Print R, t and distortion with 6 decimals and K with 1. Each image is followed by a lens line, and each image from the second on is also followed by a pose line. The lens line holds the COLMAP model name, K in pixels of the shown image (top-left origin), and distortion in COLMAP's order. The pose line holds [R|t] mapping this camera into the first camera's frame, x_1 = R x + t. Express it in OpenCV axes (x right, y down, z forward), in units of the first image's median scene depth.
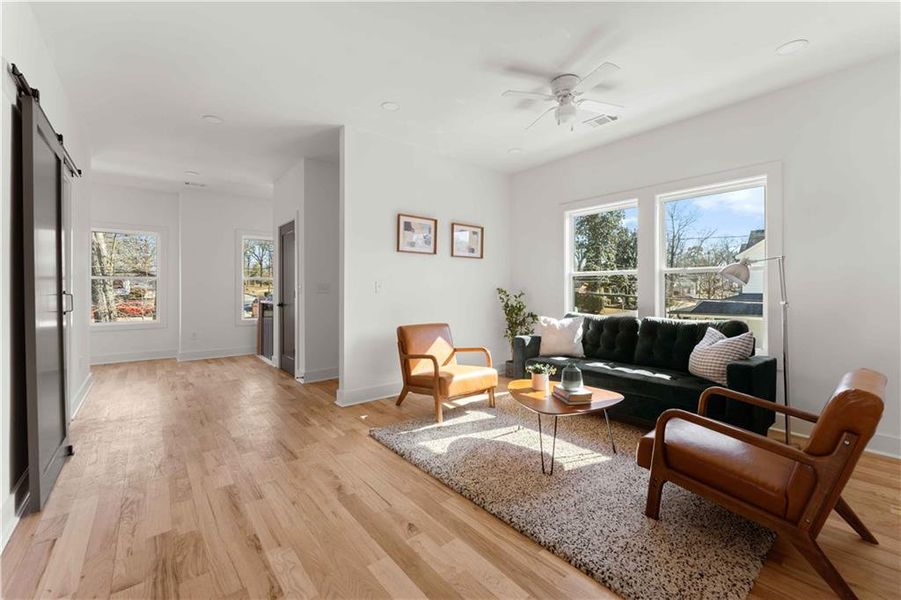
lens RADIAL K [[373.6, 0, 450.5], [0, 373.6, 295.1], [0, 0, 1]] dist [-0.000069, -0.000181]
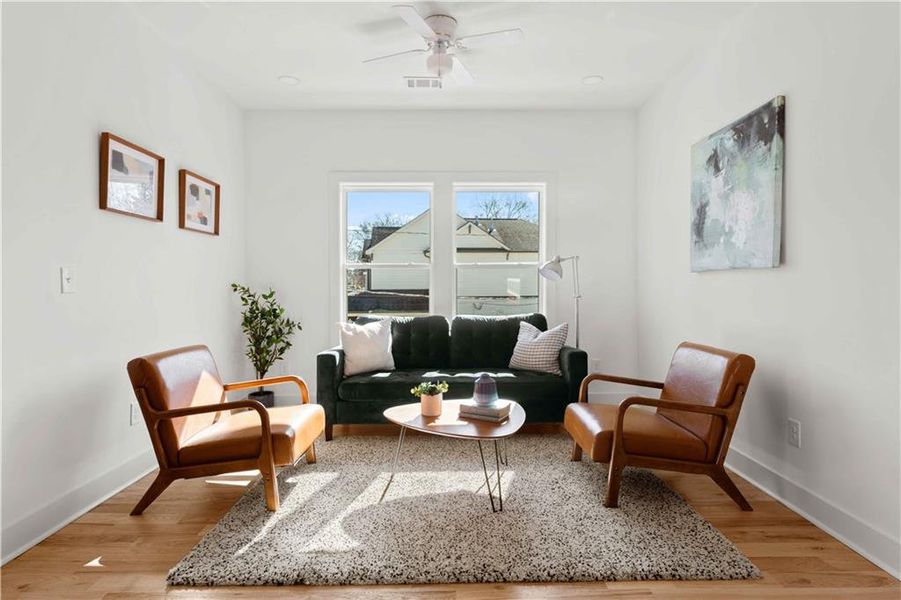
lens RADIAL K [[479.3, 0, 450.5], [0, 479.3, 300.0], [0, 0, 1]] dist [0.003090, -0.000235]
pose [[0.625170, -0.025572, 0.780070, -0.436857], [0.013955, 0.999670, 0.021587, -0.004977], [-0.780364, -0.002610, 0.625320, 0.305074]]
